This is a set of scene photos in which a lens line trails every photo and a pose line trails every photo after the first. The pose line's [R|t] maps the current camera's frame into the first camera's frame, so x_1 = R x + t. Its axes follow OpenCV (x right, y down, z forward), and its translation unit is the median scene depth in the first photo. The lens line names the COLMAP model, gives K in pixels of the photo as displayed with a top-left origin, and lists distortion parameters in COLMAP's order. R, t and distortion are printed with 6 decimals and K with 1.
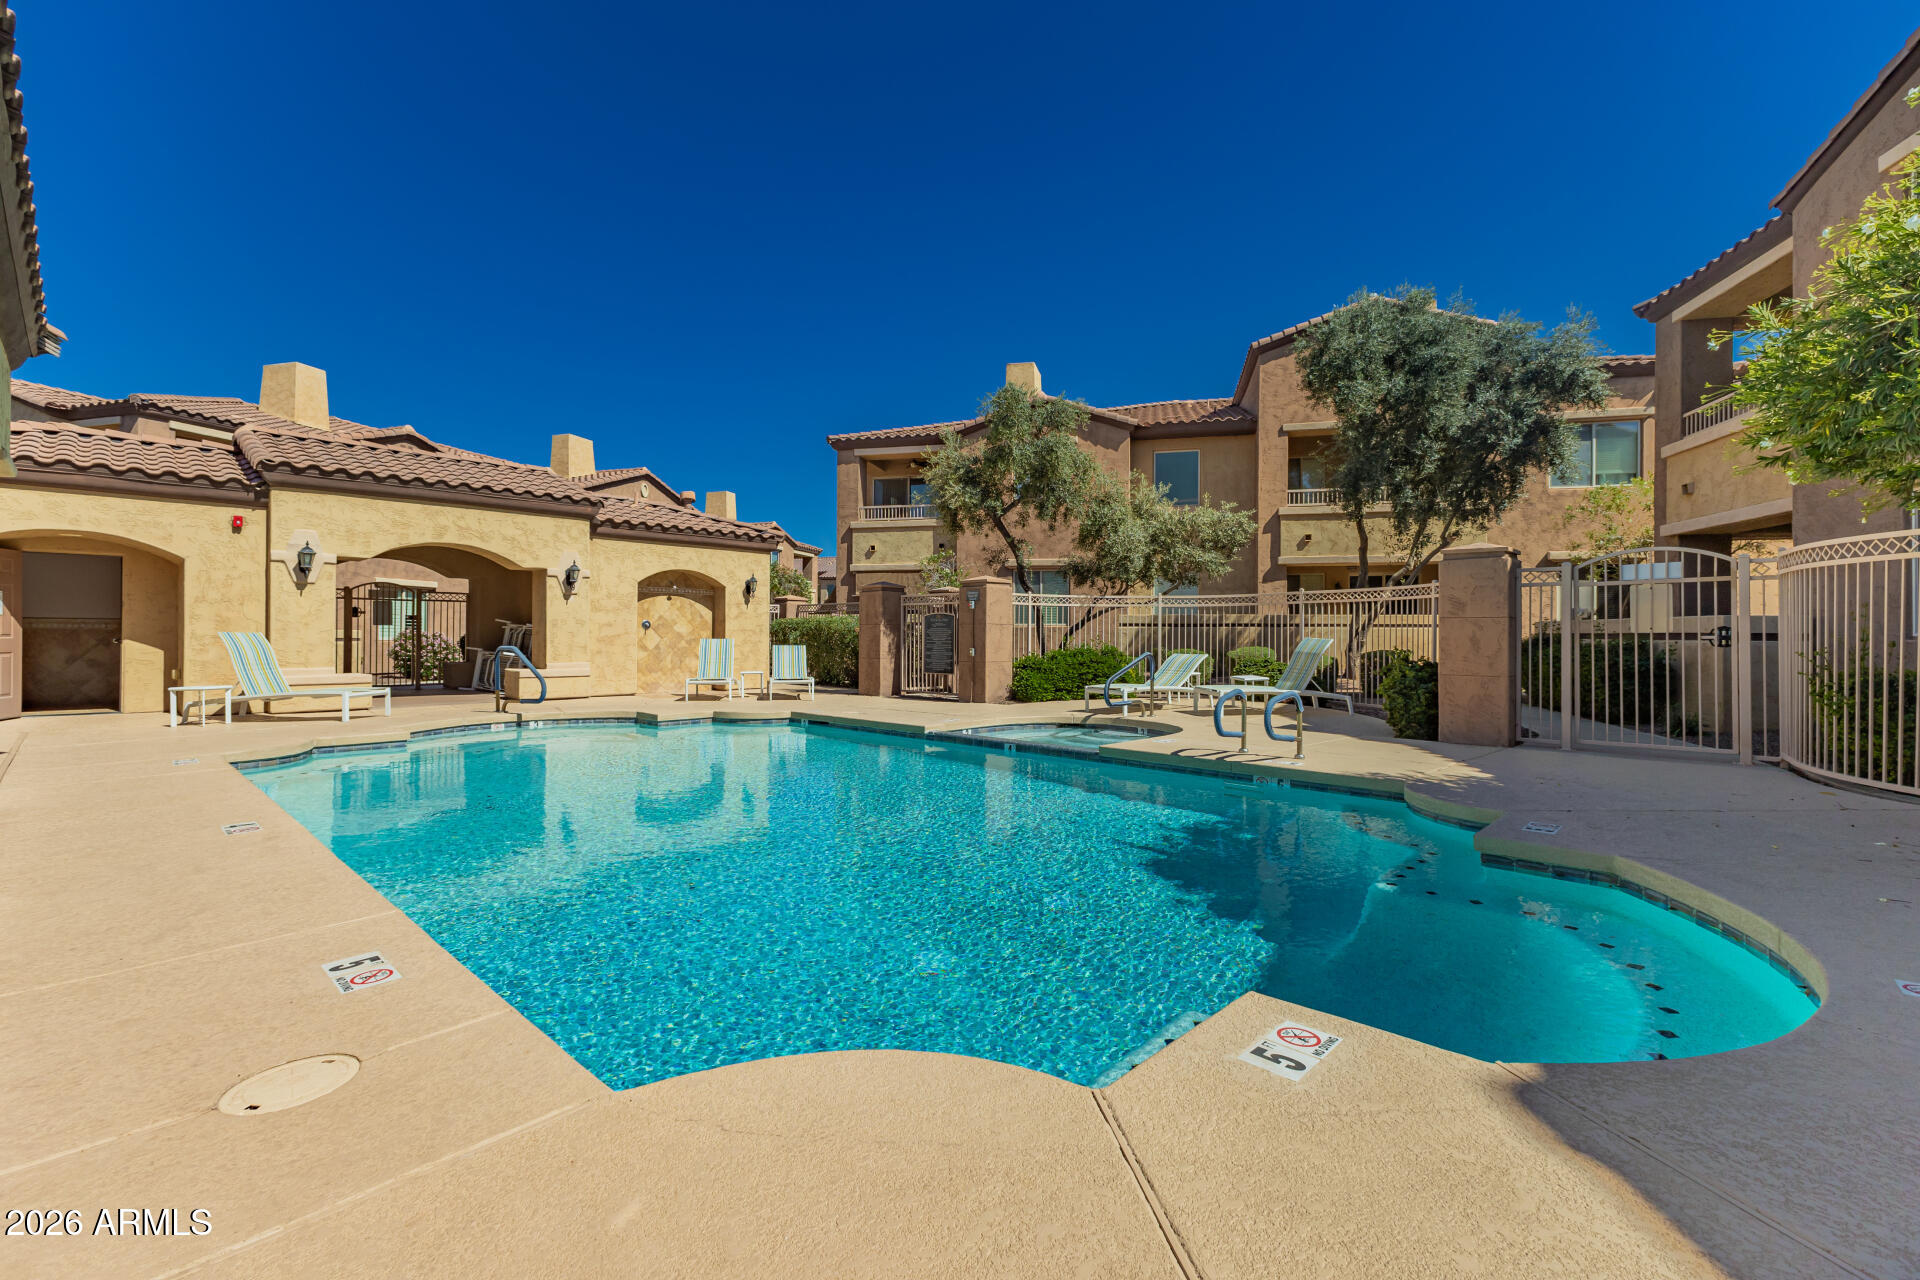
lens RADIAL K [[840.6, 0, 952.4], [0, 840.6, 625.4], [0, 0, 1]] dist [0.001117, -0.000177]
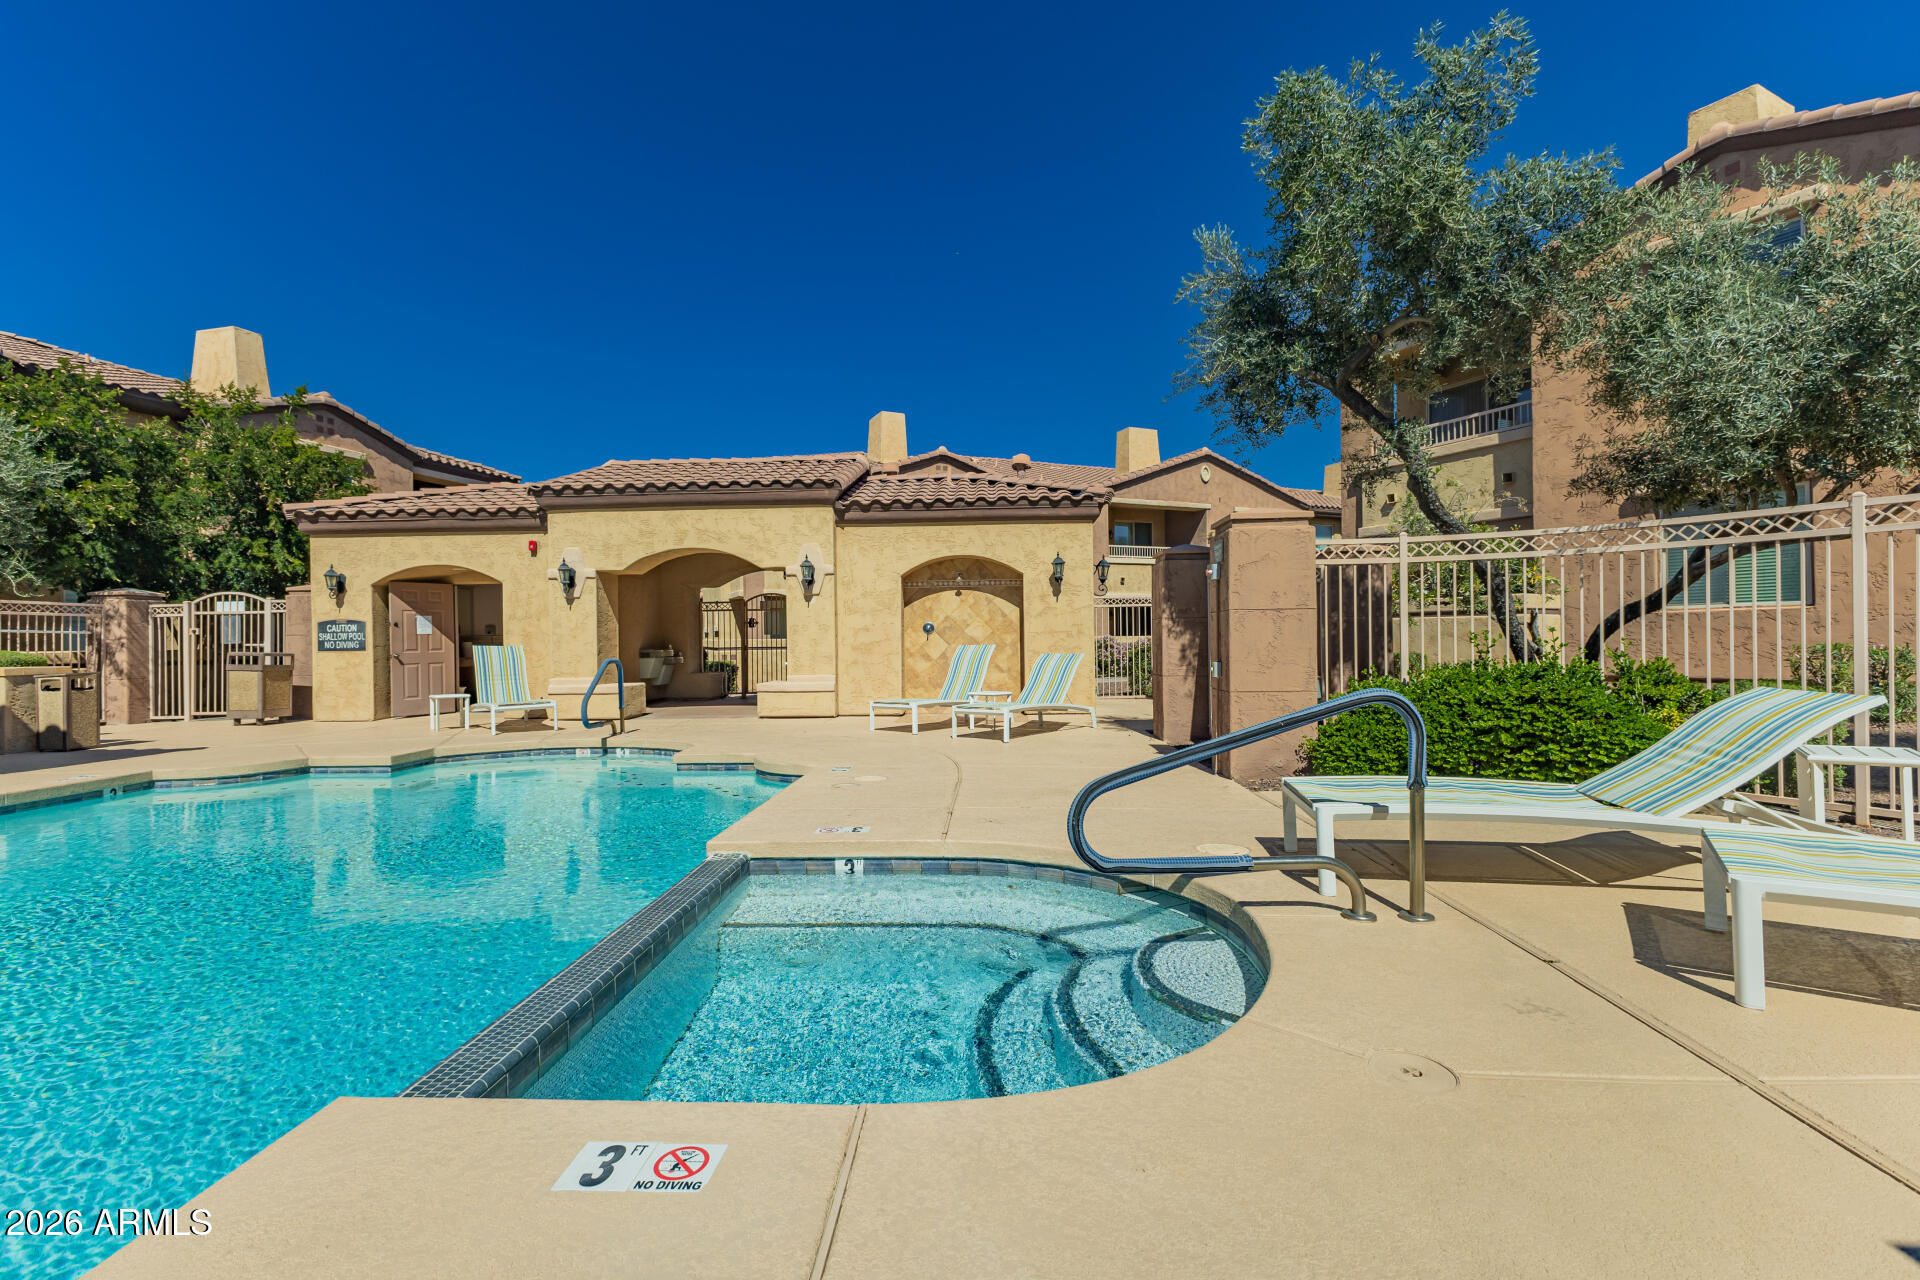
lens RADIAL K [[825.6, 0, 960.0], [0, 825.6, 640.0], [0, 0, 1]] dist [0.001641, -0.000172]
pose [[0.658959, -0.013699, -0.752054, 0.260643], [0.025793, 0.999658, 0.004391, 0.008229], [0.751736, -0.022291, 0.659087, 0.531313]]
